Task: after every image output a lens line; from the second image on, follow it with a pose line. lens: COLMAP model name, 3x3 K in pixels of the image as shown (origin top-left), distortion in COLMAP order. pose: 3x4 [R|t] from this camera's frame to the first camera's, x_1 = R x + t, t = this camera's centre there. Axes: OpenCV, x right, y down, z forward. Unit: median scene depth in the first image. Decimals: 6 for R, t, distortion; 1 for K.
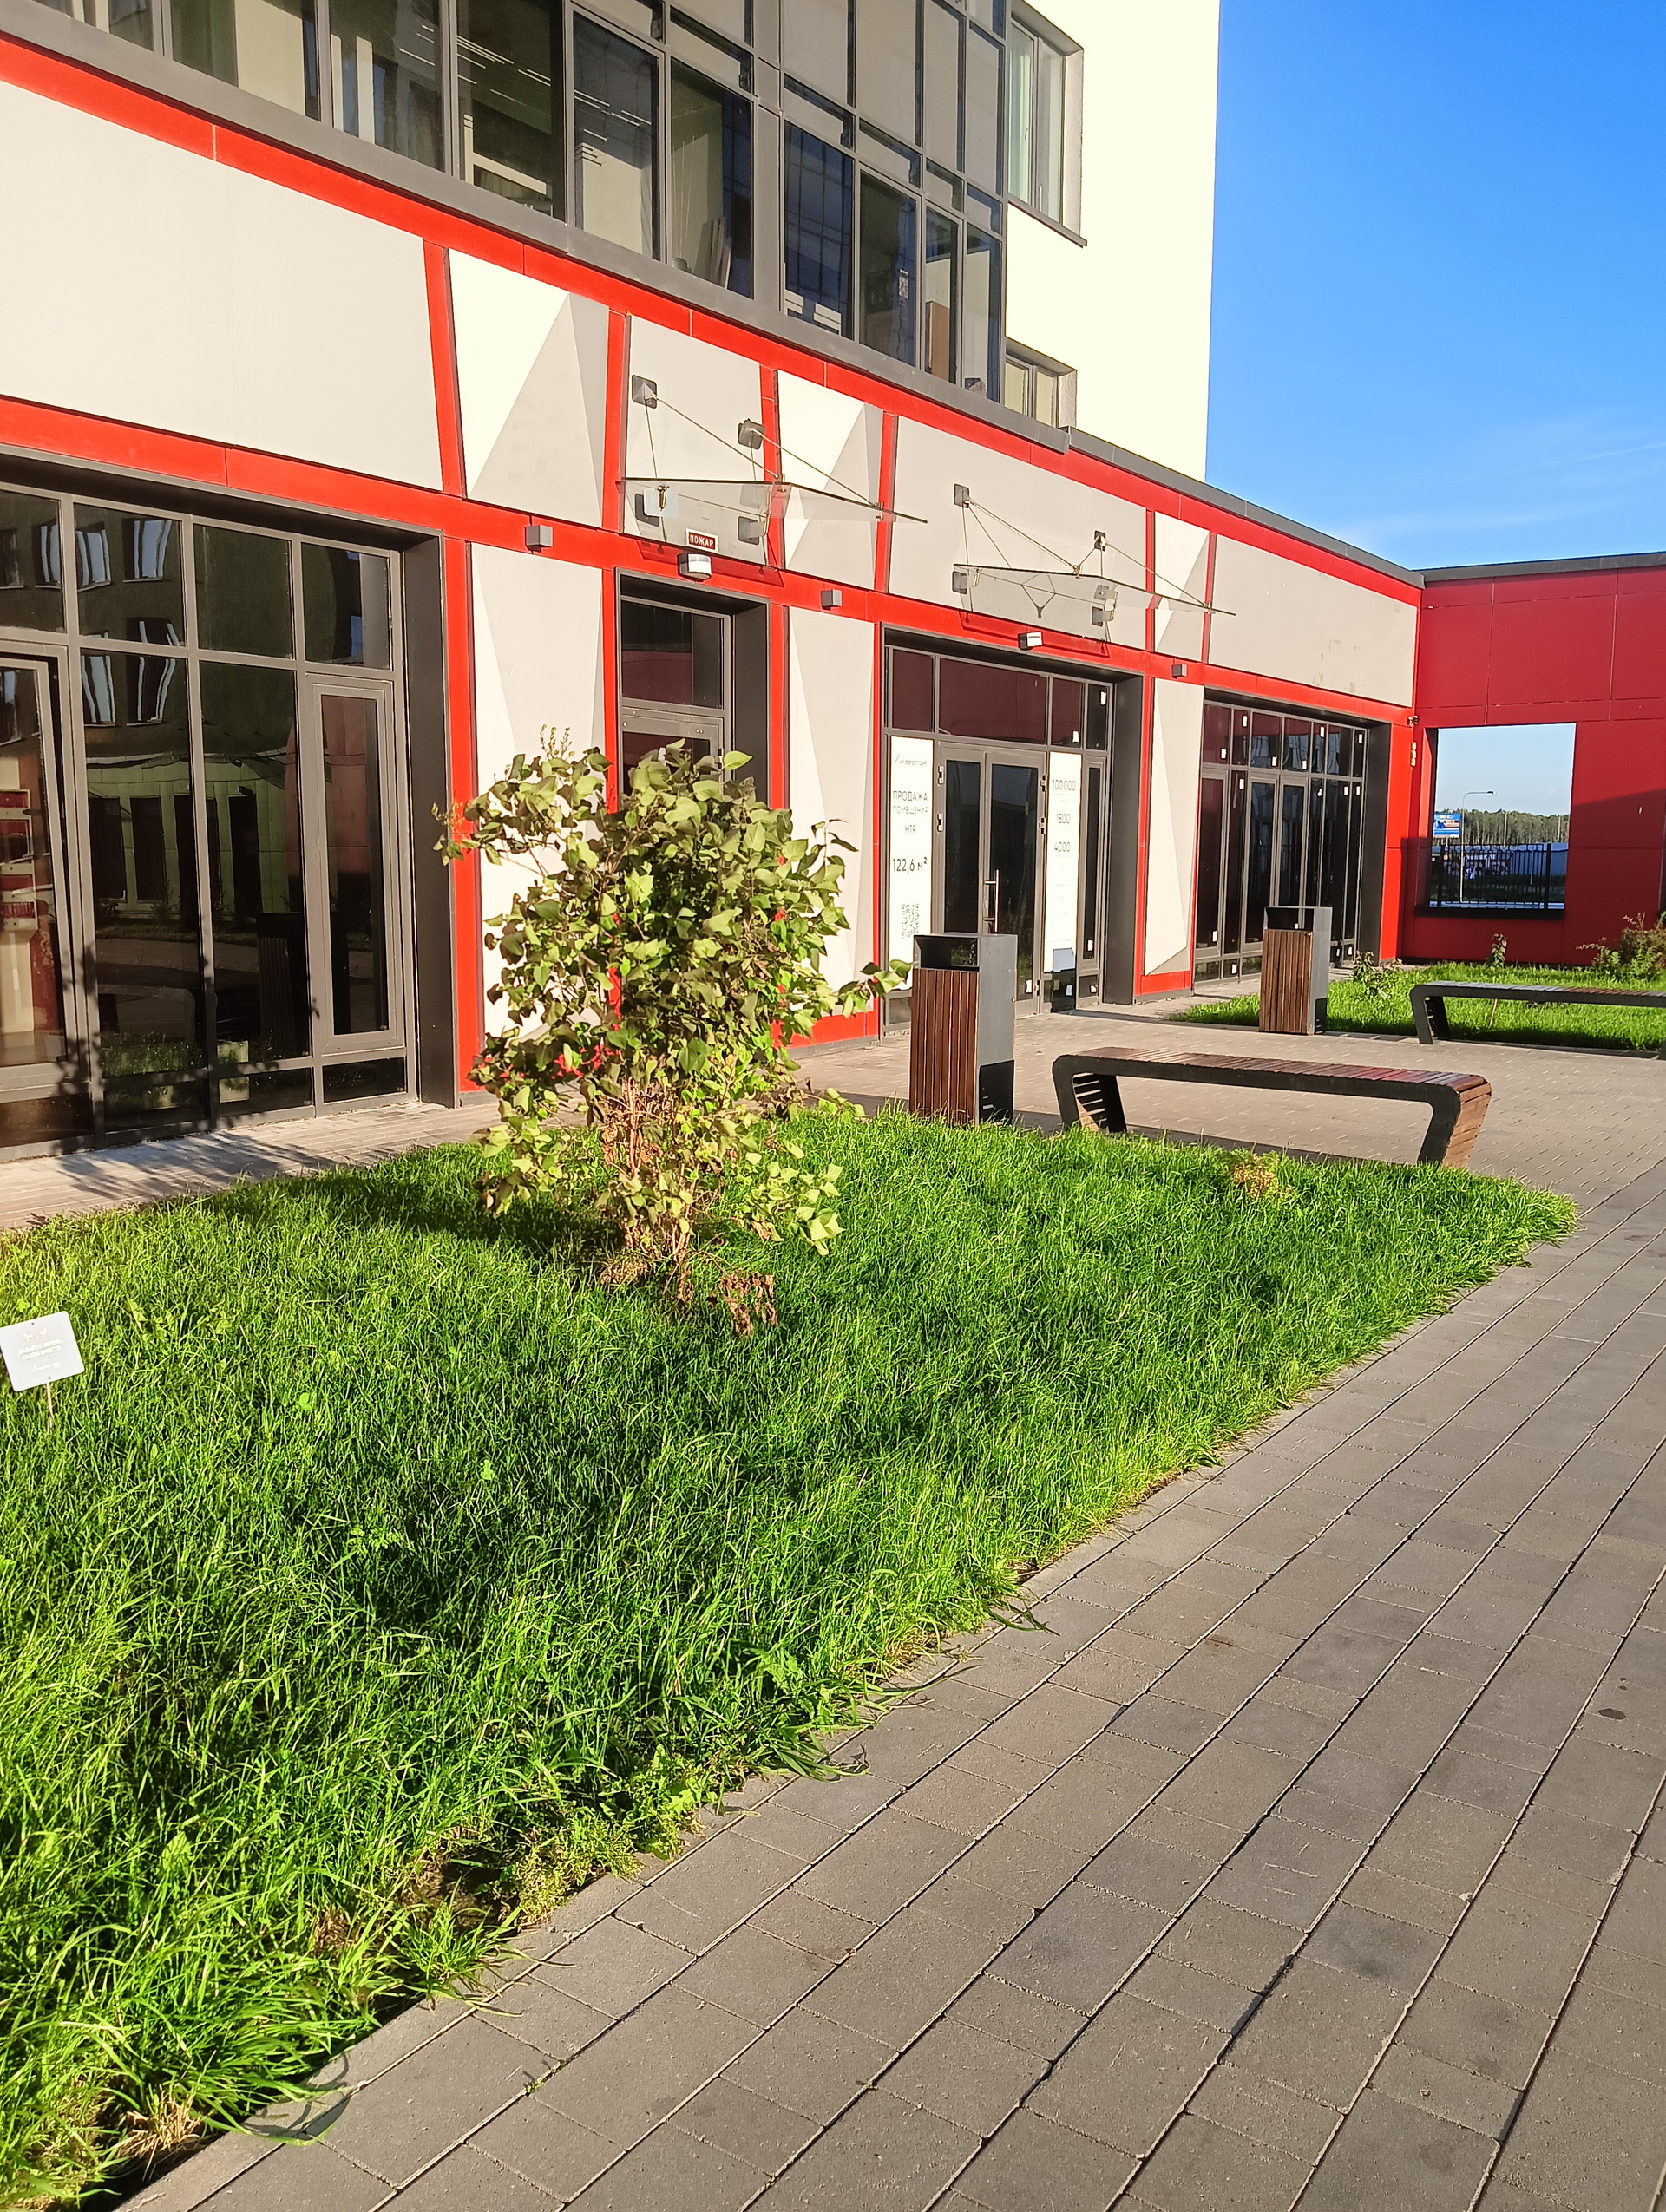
lens RADIAL K [[1766.4, 0, 824.6], [0, 1766.4, 1102.4], [0, 0, 1]] dist [0.078945, -0.156161]
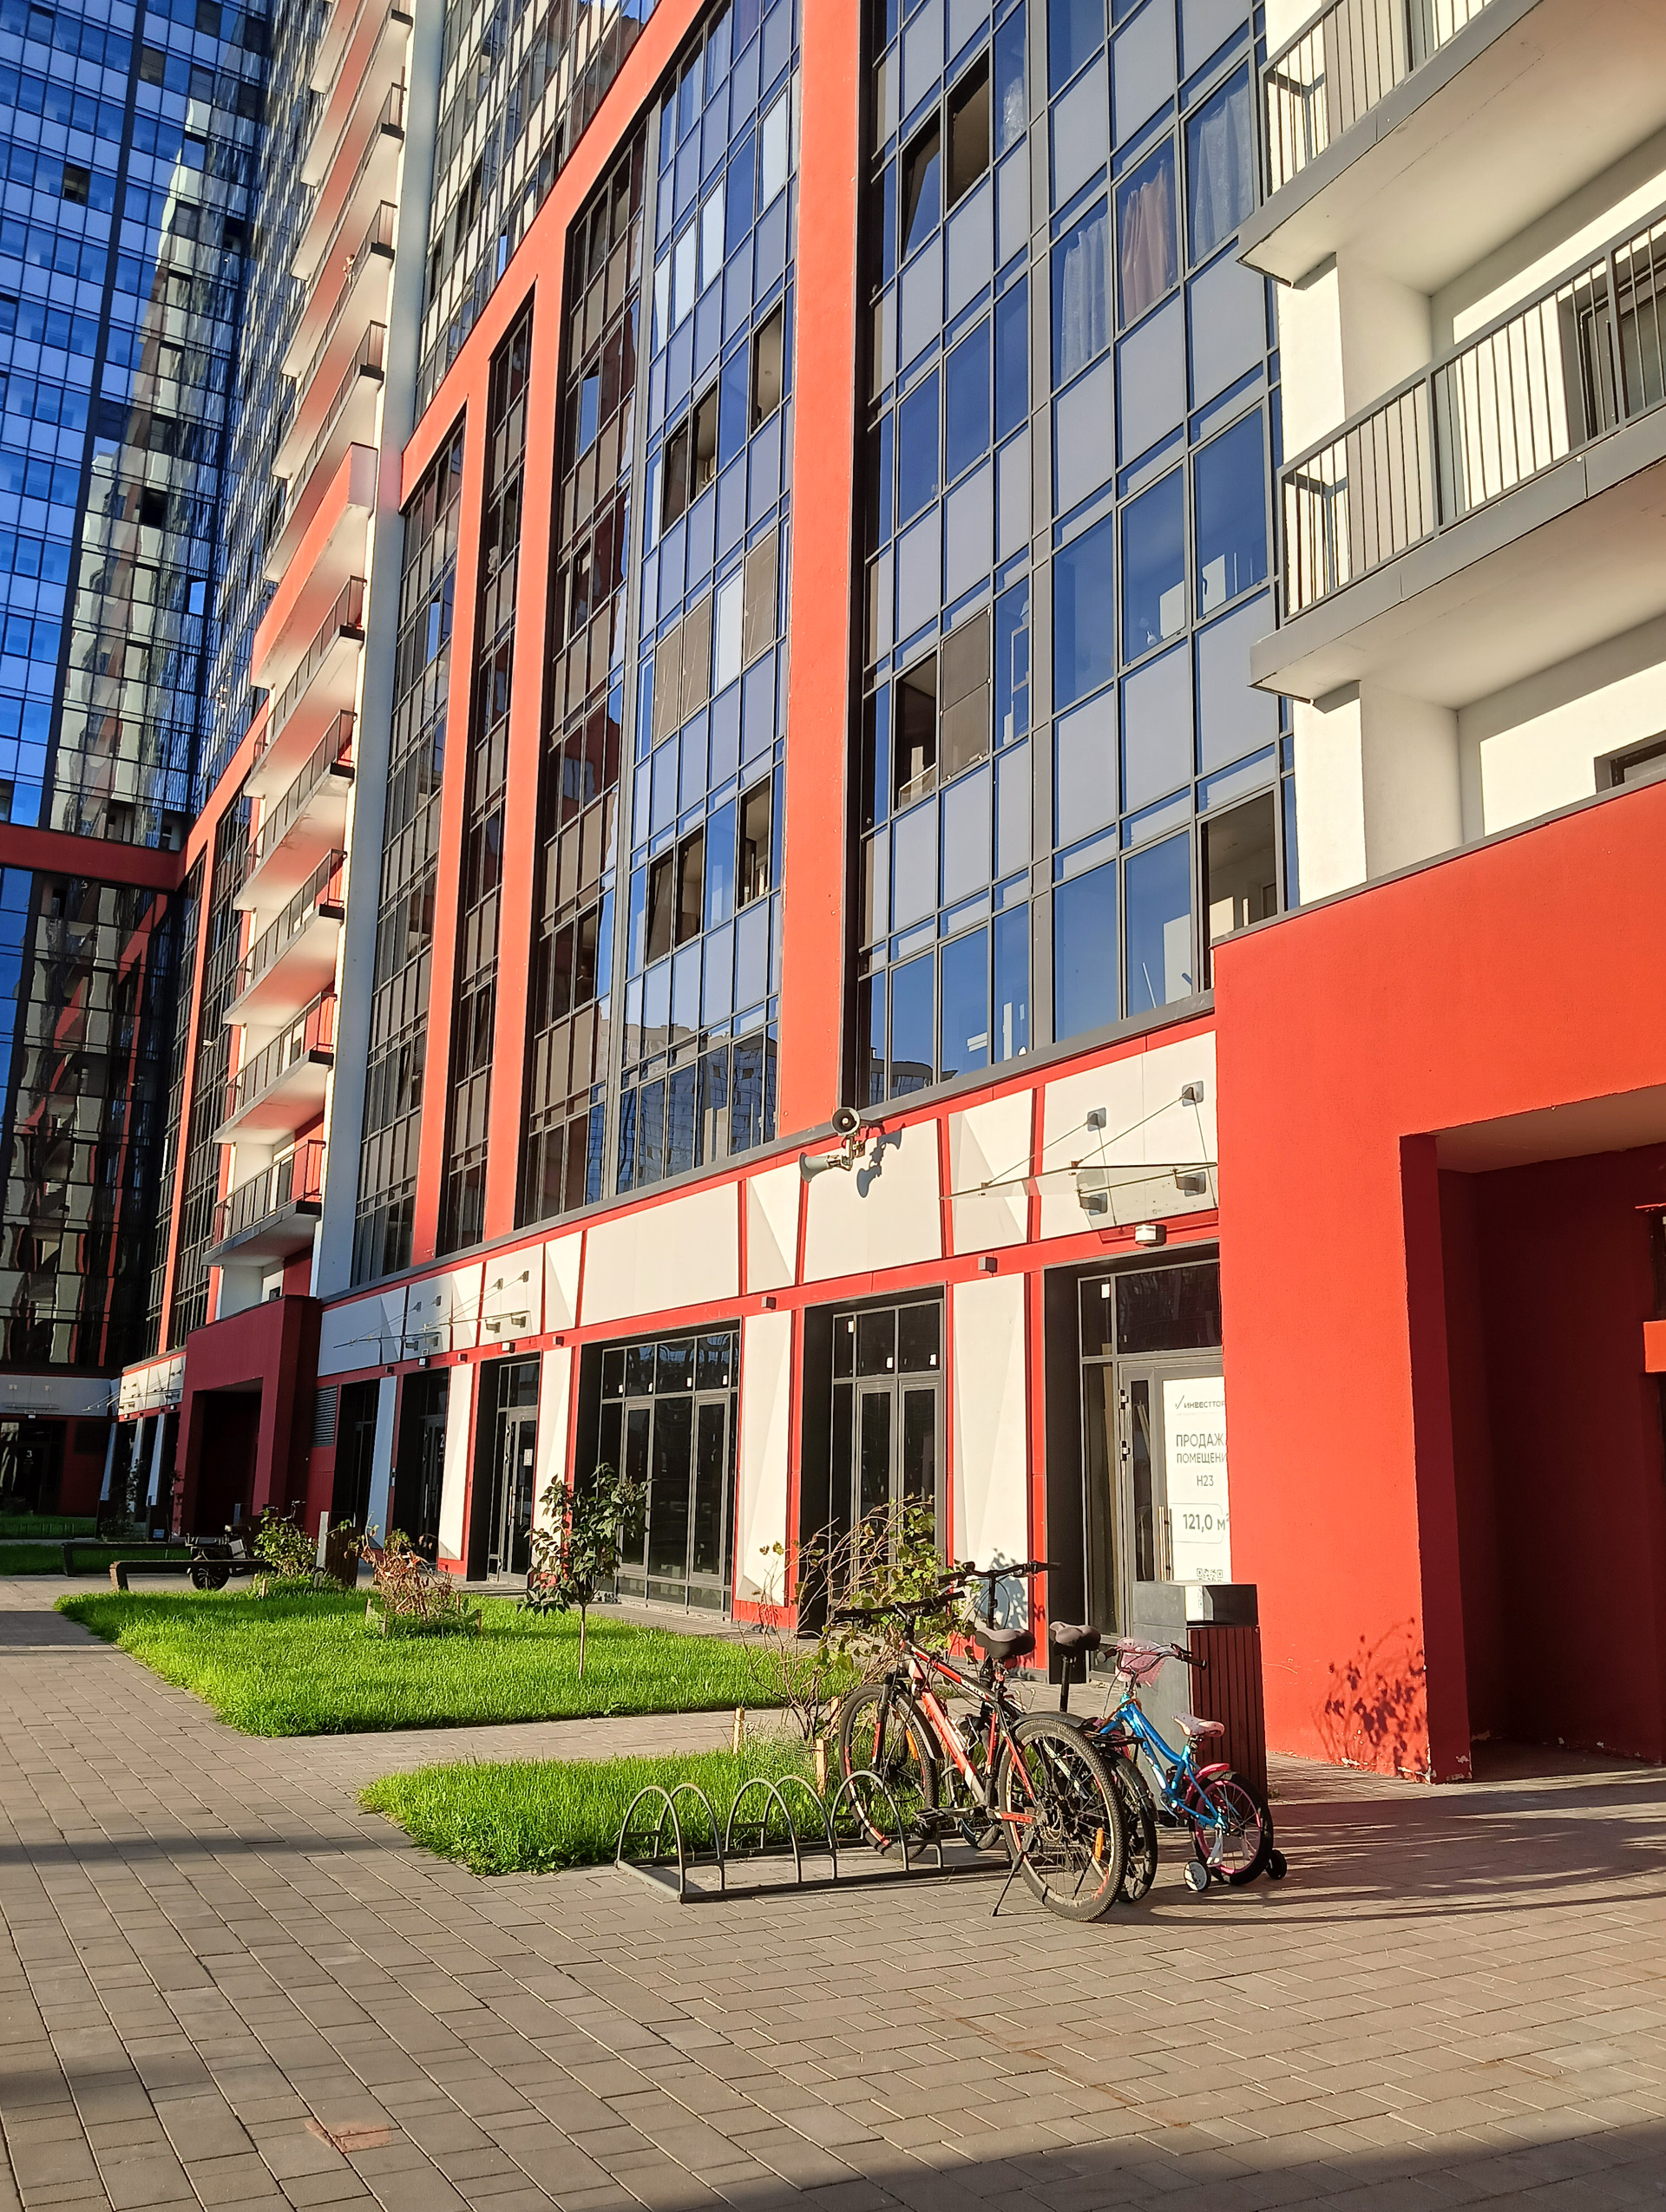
lens RADIAL K [[1766.4, 0, 824.6], [0, 1766.4, 1102.4], [0, 0, 1]] dist [0.078945, -0.156161]
pose [[-0.464048, -0.206146, -0.861489, 1.040987], [-0.149661, 0.976808, -0.153125, -0.183519], [0.873075, 0.057874, -0.484138, 1.399761]]
